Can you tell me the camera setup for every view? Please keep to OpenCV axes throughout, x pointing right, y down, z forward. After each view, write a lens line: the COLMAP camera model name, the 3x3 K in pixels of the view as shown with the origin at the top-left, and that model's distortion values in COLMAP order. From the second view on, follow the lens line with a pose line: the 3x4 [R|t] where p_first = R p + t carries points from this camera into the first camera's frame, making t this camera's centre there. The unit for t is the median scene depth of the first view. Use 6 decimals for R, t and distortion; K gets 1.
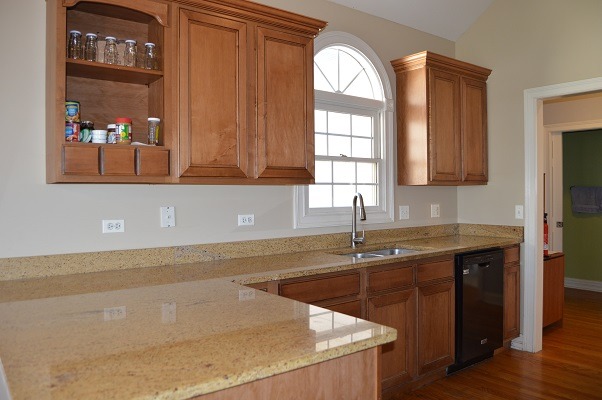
lens RADIAL K [[480.3, 0, 305.1], [0, 480.3, 194.4], [0, 0, 1]] dist [-0.100384, 0.049294]
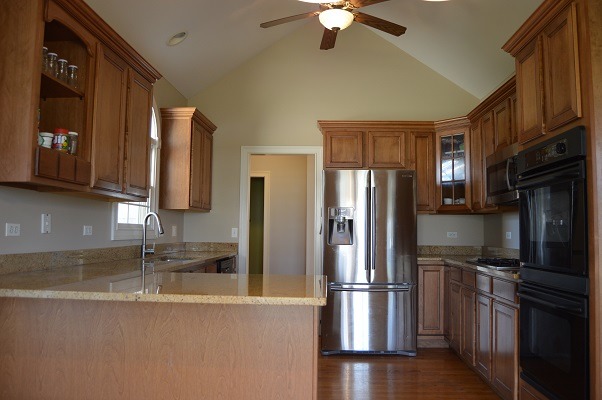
lens RADIAL K [[480.3, 0, 304.8], [0, 480.3, 200.9], [0, 0, 1]] dist [-0.100384, 0.049294]
pose [[0.651719, 0.059756, 0.756103, -0.515204], [-0.004752, 0.997194, -0.074714, 0.052676], [-0.758446, 0.045099, 0.650174, -0.080591]]
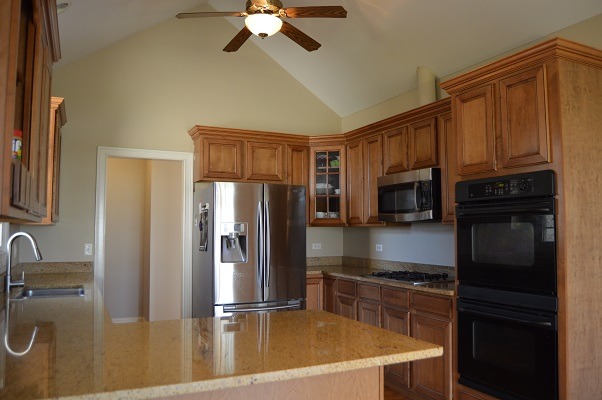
lens RADIAL K [[480.3, 0, 303.9], [0, 480.3, 202.3], [0, 0, 1]] dist [-0.100384, 0.049294]
pose [[0.210885, 0.060426, 0.975641, -0.614222], [0.010922, 0.997880, -0.064164, 0.002313], [-0.977450, 0.024187, 0.209778, 0.252428]]
